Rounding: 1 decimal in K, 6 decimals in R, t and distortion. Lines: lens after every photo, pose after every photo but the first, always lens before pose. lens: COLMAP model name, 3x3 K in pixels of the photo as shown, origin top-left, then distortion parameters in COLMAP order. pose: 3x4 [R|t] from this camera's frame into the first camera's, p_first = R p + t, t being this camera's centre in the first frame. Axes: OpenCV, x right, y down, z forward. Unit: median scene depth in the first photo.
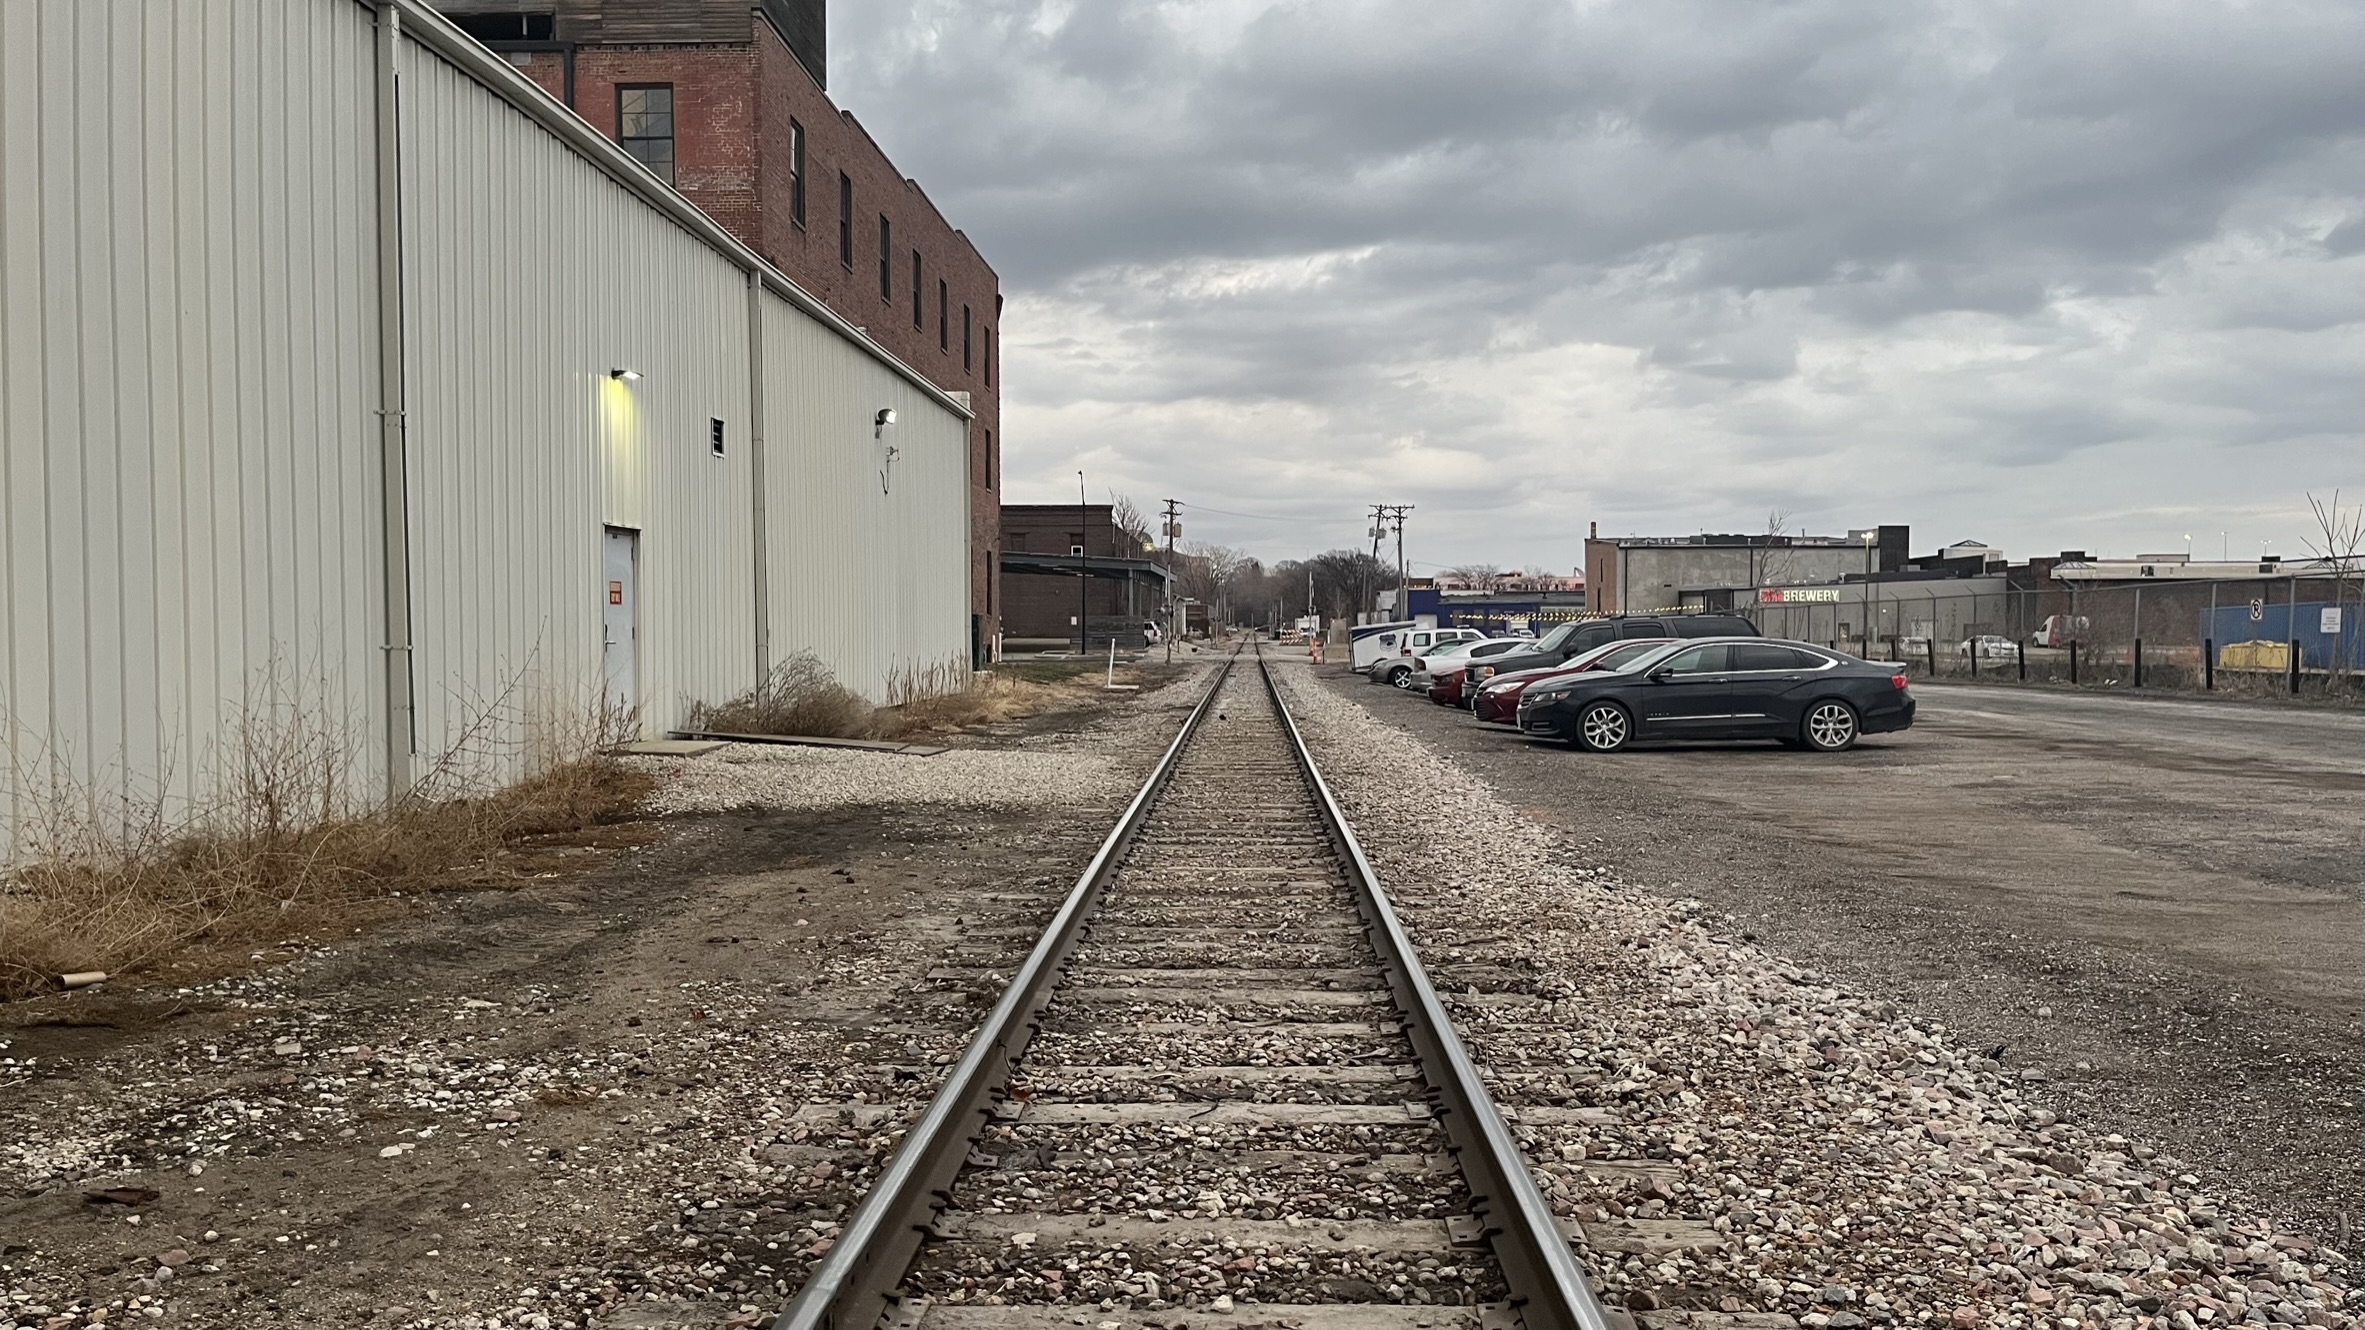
lens RADIAL K [[1765.7, 0, 1182.5], [0, 1765.7, 665.0], [0, 0, 1]] dist [0.036993, -0.056151]
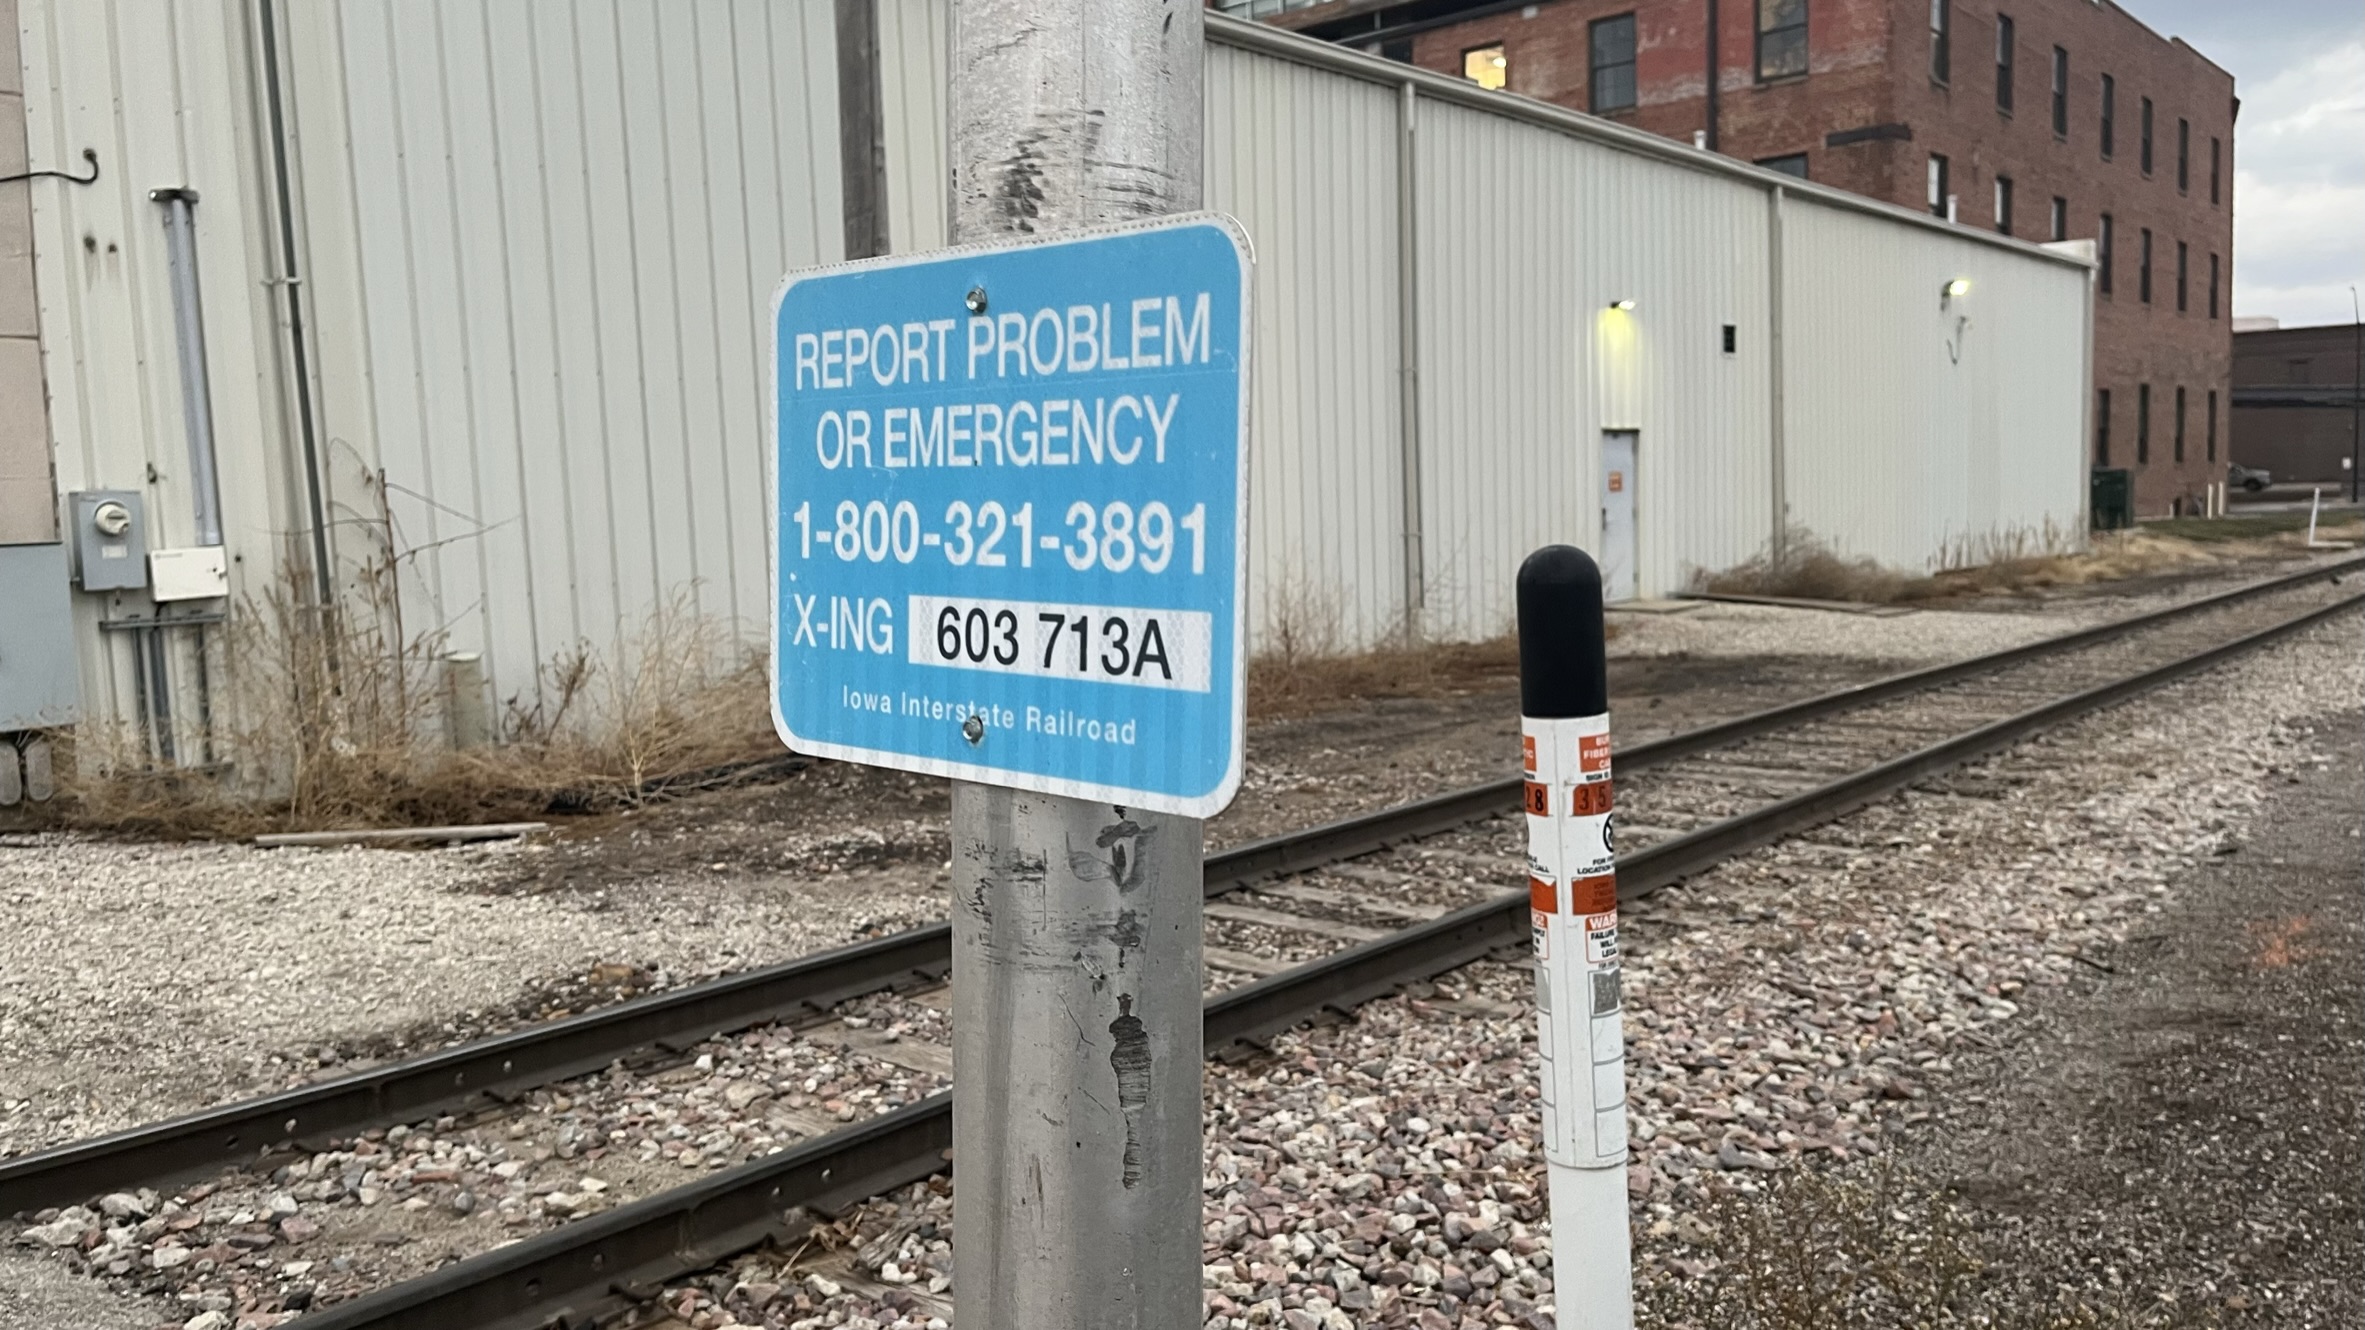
lens RADIAL K [[1765.7, 0, 1182.5], [0, 1765.7, 665.0], [0, 0, 1]] dist [0.036993, -0.056151]
pose [[0.774329, 0.040071, -0.631513, 0.153268], [0.014321, 0.996628, 0.080799, -0.010758], [0.632621, -0.071608, 0.771144, -0.111951]]
